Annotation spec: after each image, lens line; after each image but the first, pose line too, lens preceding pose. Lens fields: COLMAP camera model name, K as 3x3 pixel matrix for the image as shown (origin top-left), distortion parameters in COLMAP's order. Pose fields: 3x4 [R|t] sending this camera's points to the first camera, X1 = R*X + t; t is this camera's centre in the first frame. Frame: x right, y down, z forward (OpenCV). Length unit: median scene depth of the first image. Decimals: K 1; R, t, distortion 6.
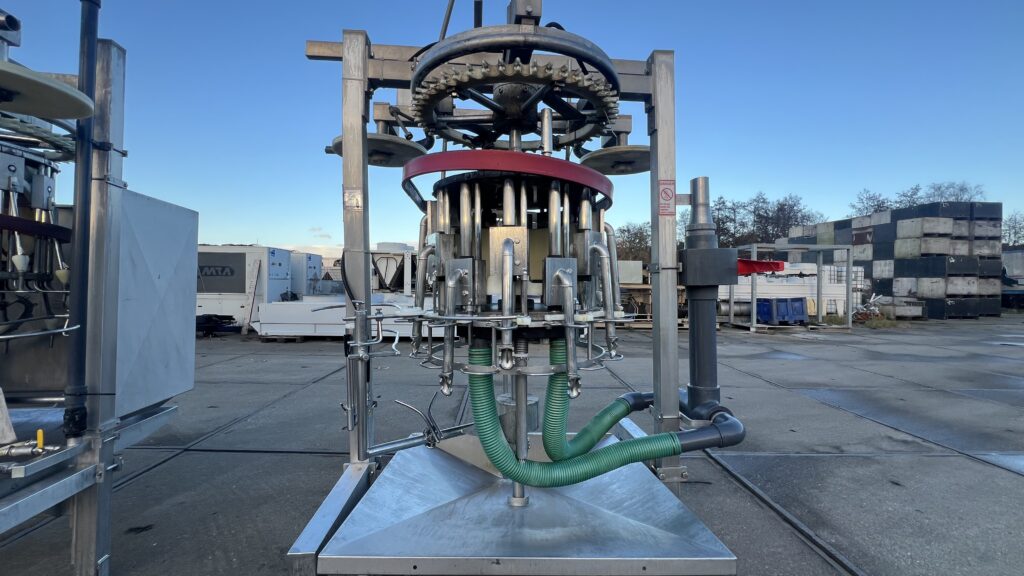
lens RADIAL K [[423.1, 0, 511.9], [0, 423.1, 288.0], [0, 0, 1]] dist [0.001954, 0.000136]
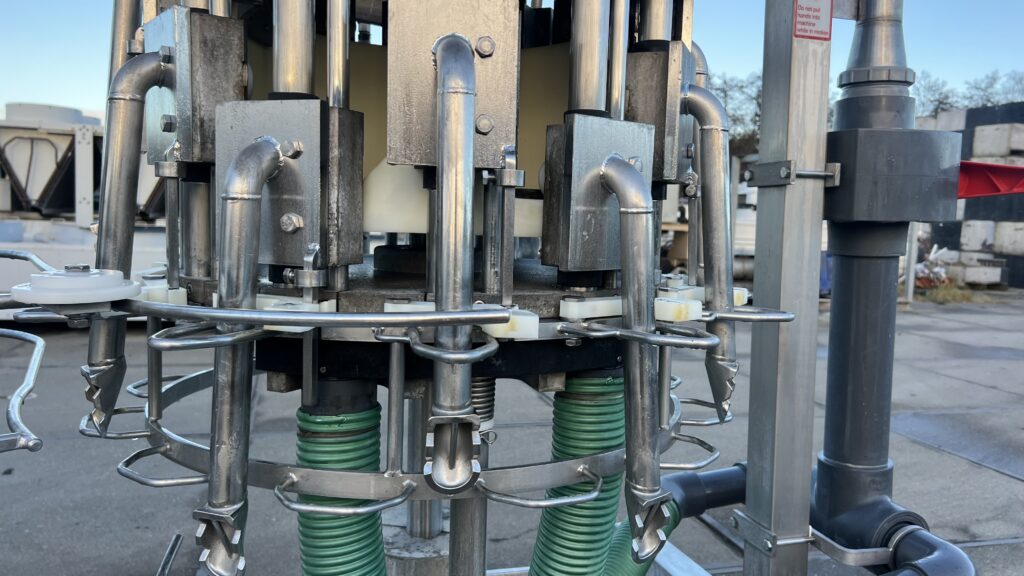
lens RADIAL K [[760.5, 0, 513.0], [0, 760.5, 286.7], [0, 0, 1]] dist [0.024592, -0.009191]
pose [[0.965065, 0.007823, 0.261893, -0.079675], [-0.029906, 0.996311, 0.080442, 0.007018], [-0.260298, -0.085464, 0.961739, 0.365394]]
